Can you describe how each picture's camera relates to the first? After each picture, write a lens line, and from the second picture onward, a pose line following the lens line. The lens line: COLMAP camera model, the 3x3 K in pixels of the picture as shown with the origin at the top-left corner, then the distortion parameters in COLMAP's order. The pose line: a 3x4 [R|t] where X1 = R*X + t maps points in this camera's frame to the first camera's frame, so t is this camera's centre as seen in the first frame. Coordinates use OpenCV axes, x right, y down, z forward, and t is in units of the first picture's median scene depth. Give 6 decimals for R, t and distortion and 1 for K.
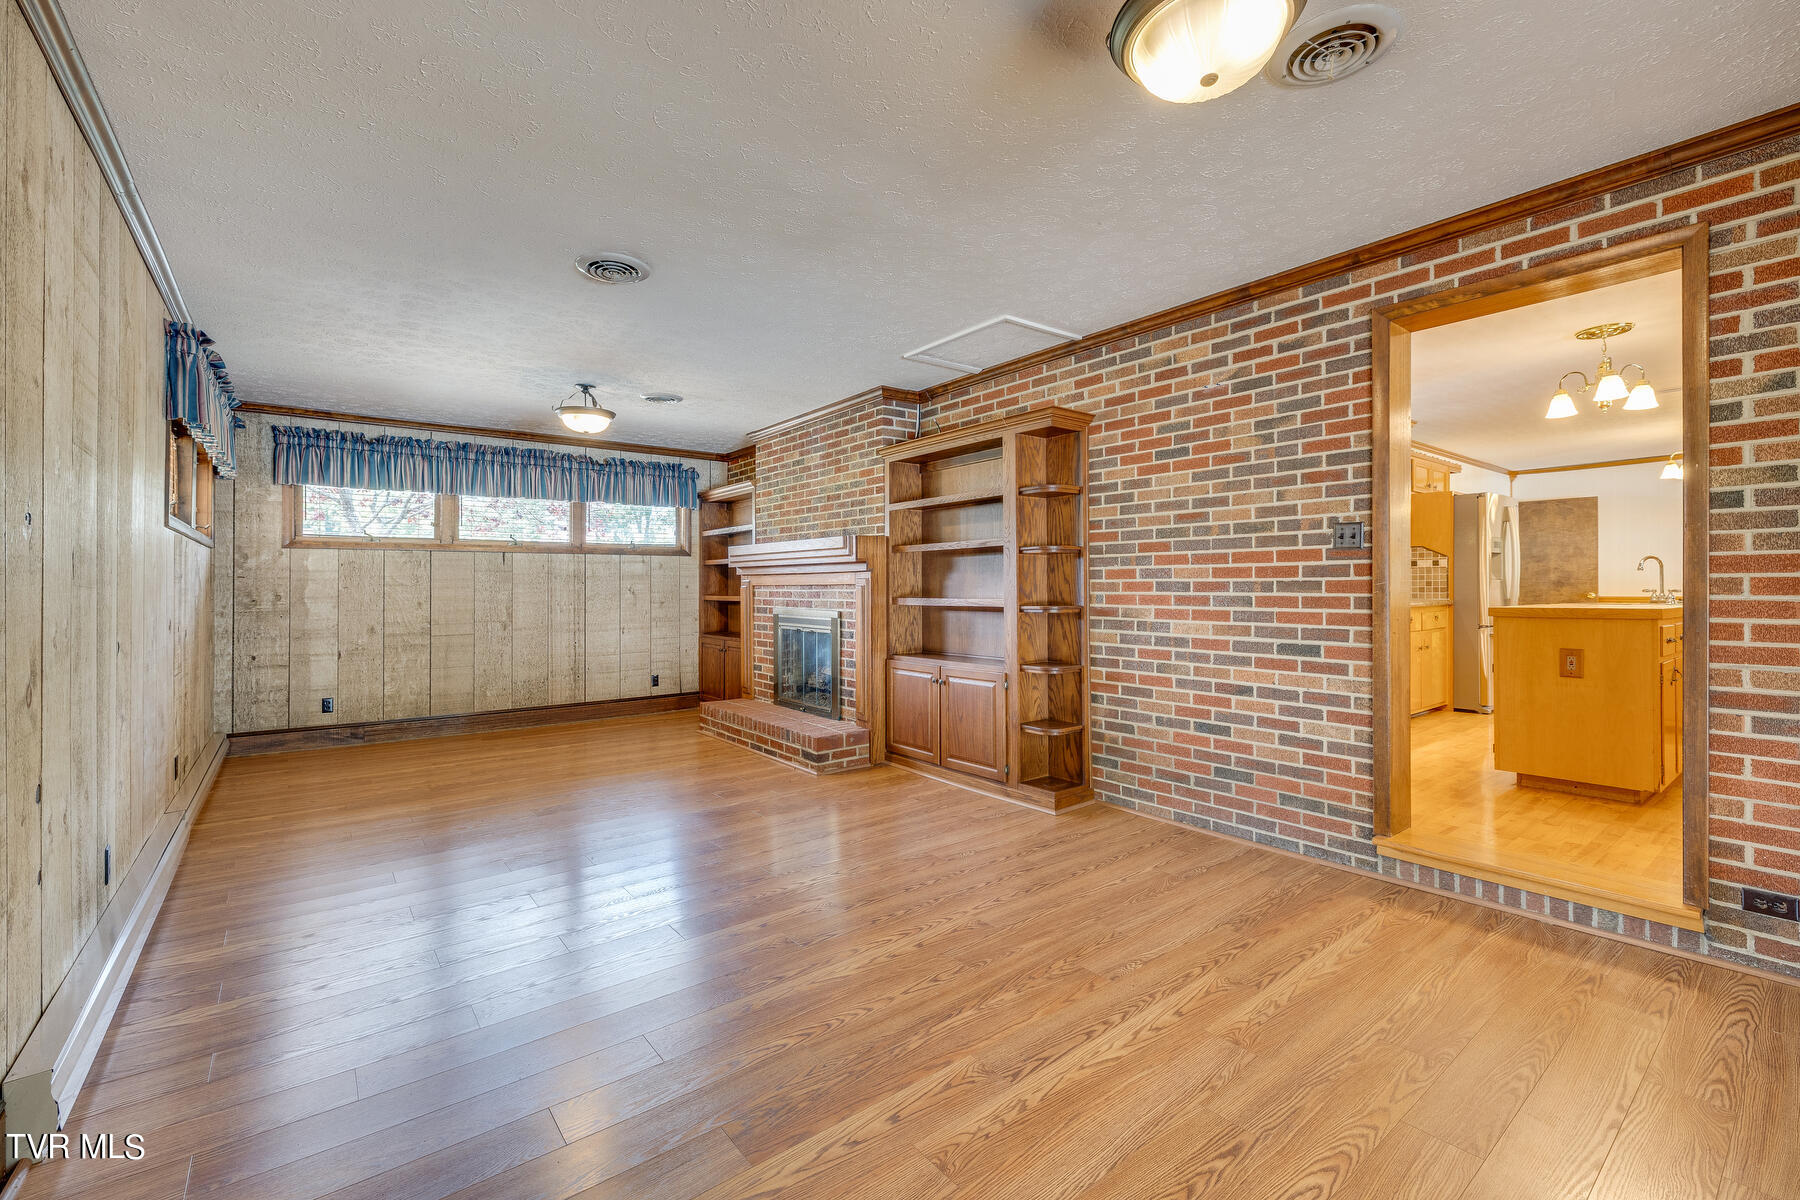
lens RADIAL K [[763.8, 0, 905.6], [0, 763.8, 587.1], [0, 0, 1]] dist [0.003530, 0.000775]
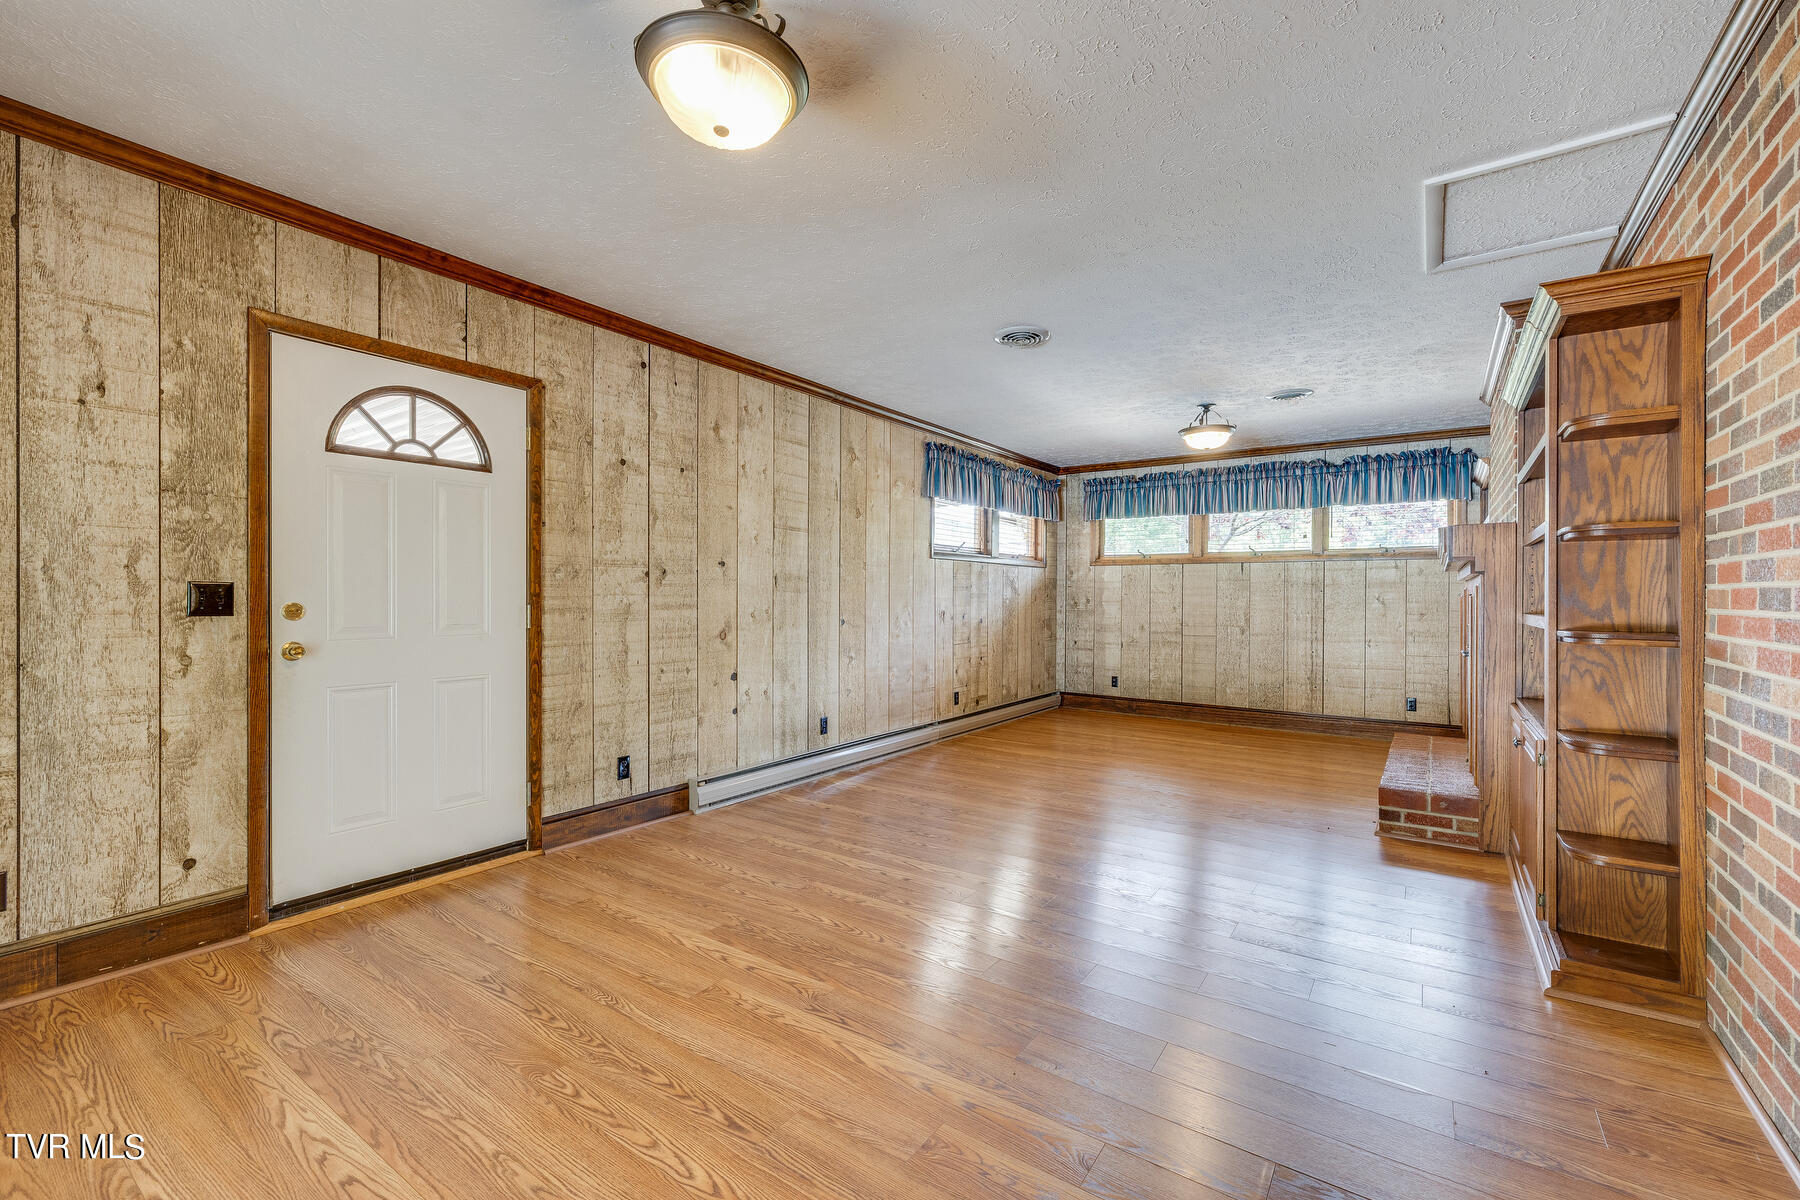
lens RADIAL K [[763.8, 0, 904.1], [0, 763.8, 591.8], [0, 0, 1]] dist [0.003530, 0.000775]
pose [[0.290784, 0.001997, -0.956787, 0.433234], [-0.007884, 0.999969, -0.000309, 0.000025], [0.956756, 0.007633, 0.290791, 0.262648]]
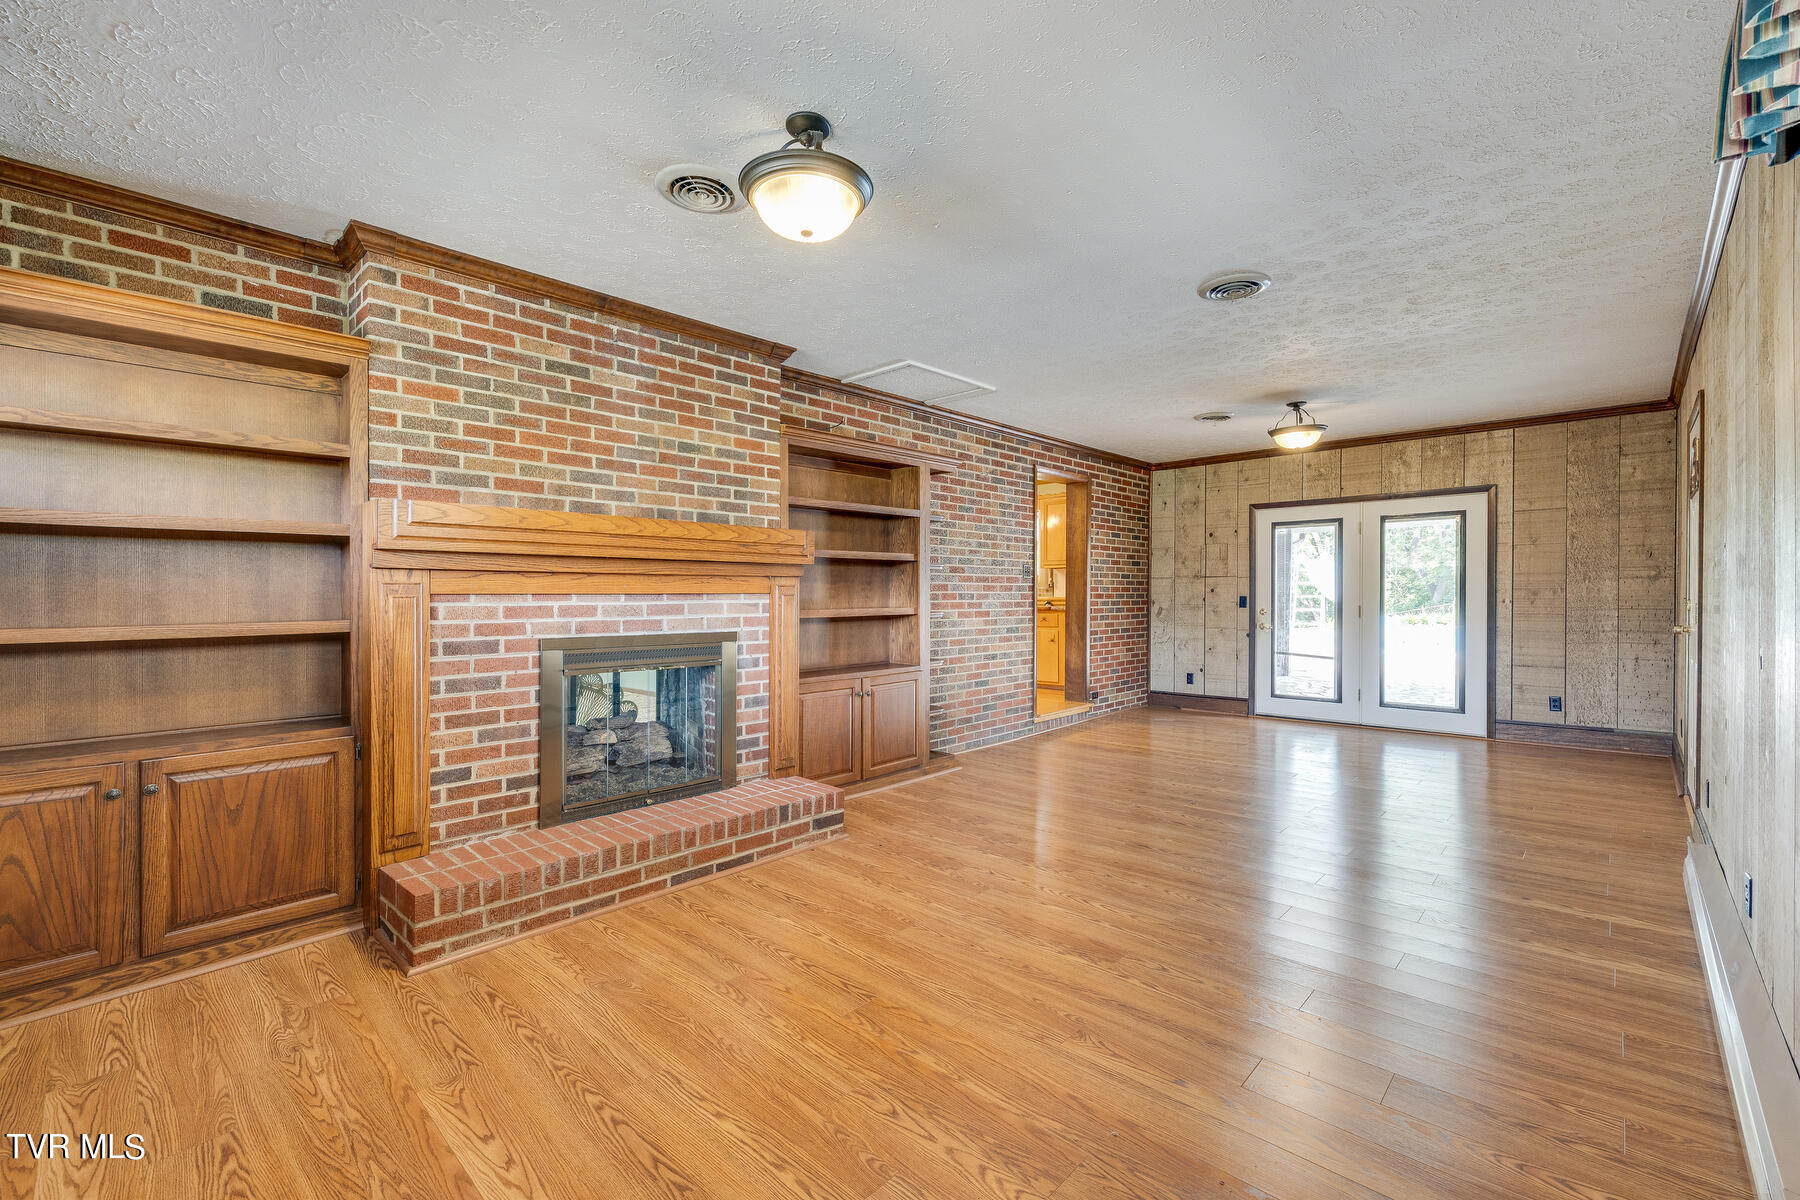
lens RADIAL K [[763.8, 0, 897.9], [0, 763.8, 605.2], [0, 0, 1]] dist [0.003530, 0.000775]
pose [[-0.139735, -0.006509, 0.990167, -0.786159], [0.005624, 0.999957, 0.007367, 0.003299], [-0.990173, 0.006598, -0.139693, 0.927681]]
